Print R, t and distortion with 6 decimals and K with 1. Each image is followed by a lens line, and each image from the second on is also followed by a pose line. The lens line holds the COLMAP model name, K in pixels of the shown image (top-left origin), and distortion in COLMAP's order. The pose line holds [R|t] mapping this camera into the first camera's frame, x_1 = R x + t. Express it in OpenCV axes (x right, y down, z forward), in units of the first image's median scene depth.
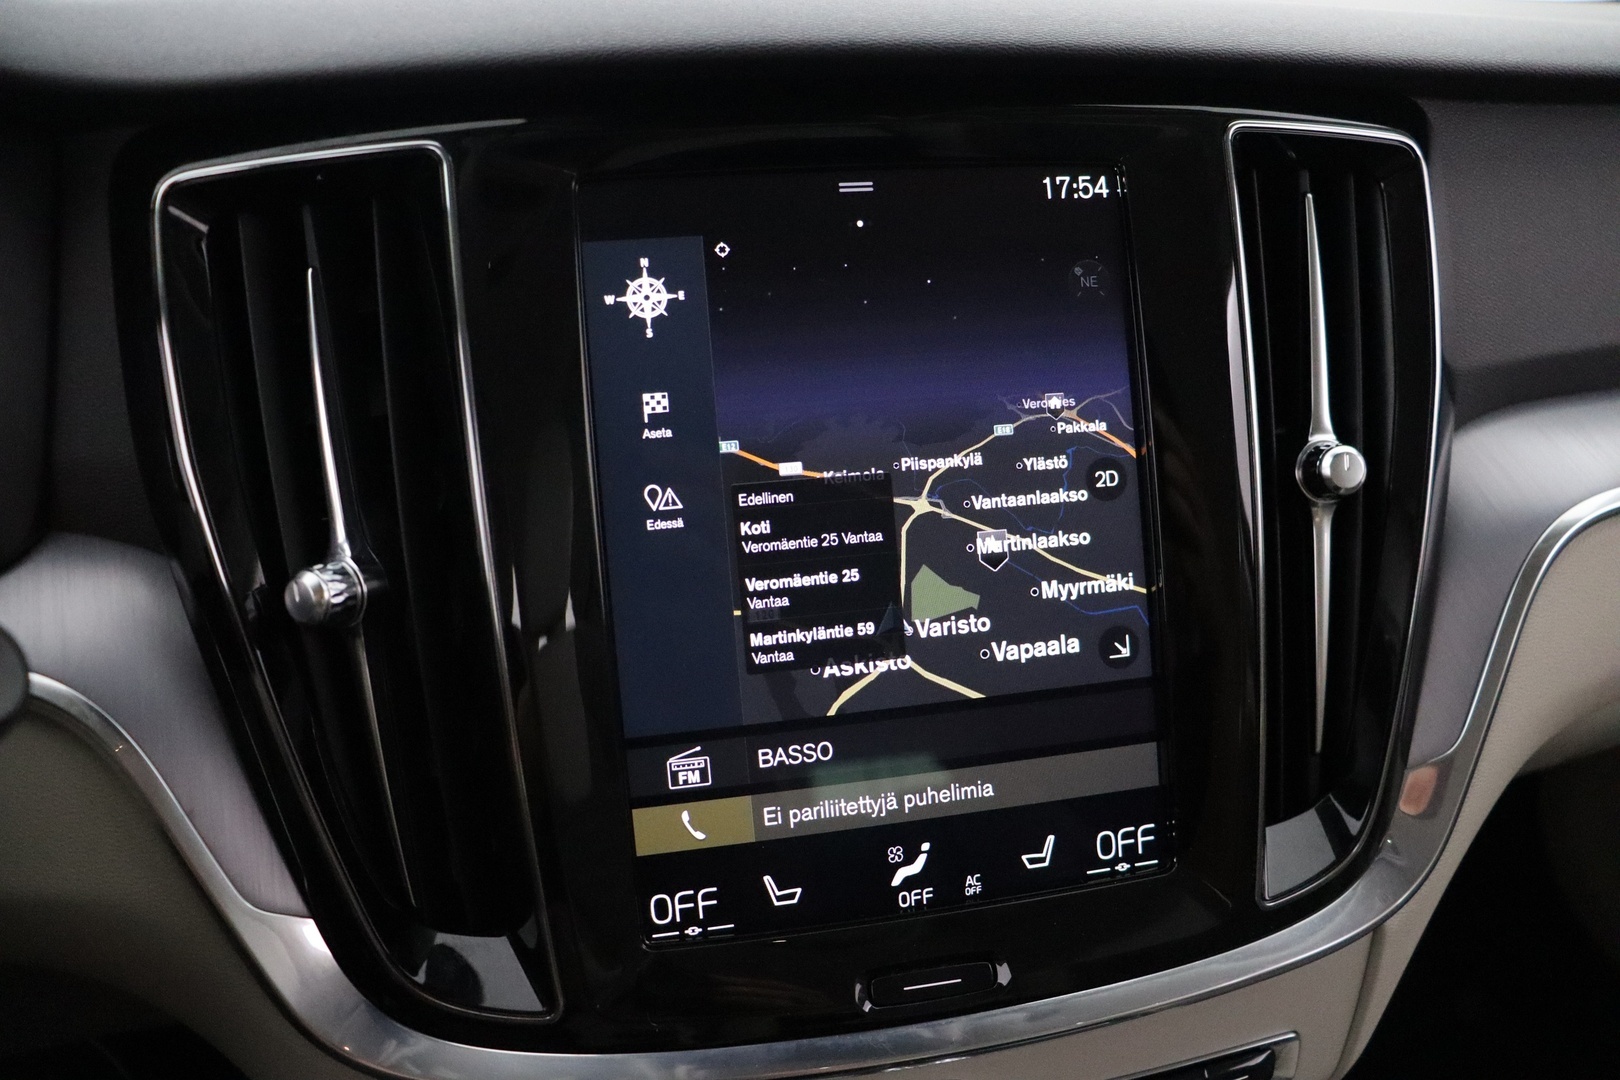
lens RADIAL K [[1339.6, 0, 810.0], [0, 1339.6, 540.0], [0, 0, 1]] dist [-0.159031, 0.082757]
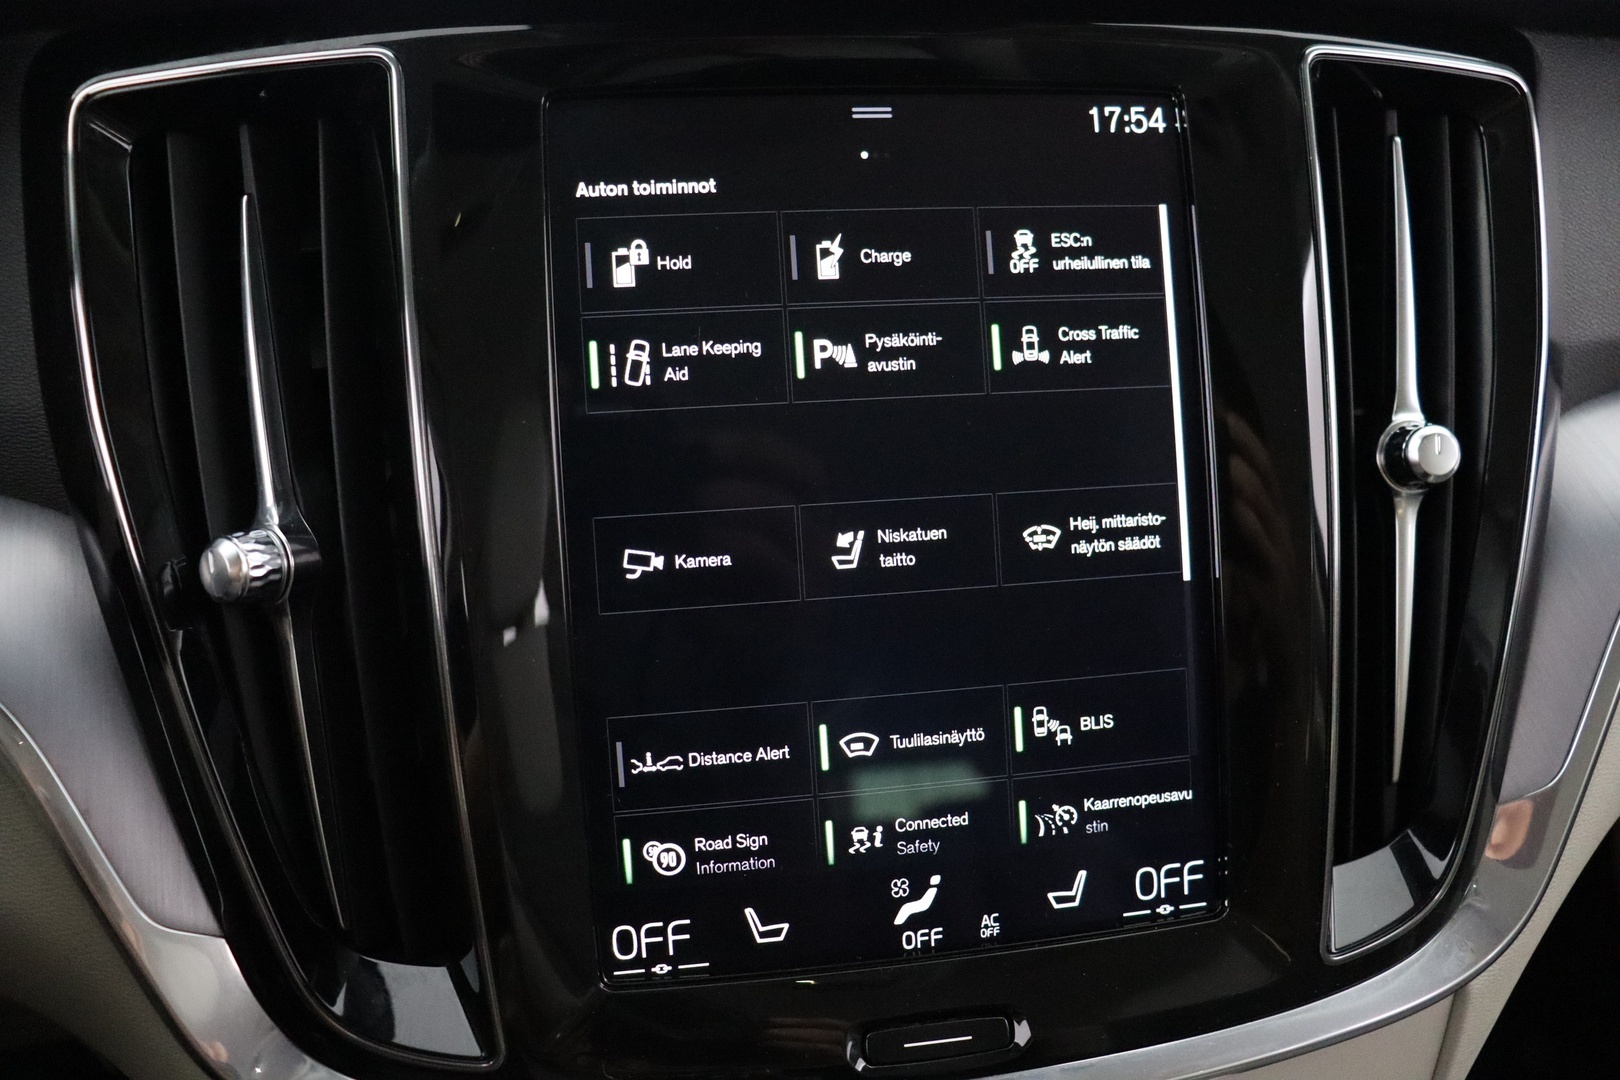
lens RADIAL K [[1354.2, 0, 810.0], [0, 1354.2, 540.0], [0, 0, 1]] dist [-0.167632, 0.093987]
pose [[0.999102, 0.023720, -0.035110, 0.030972], [-0.023948, 0.999695, -0.006099, 0.018454], [0.034954, 0.006934, 0.999365, 0.129211]]
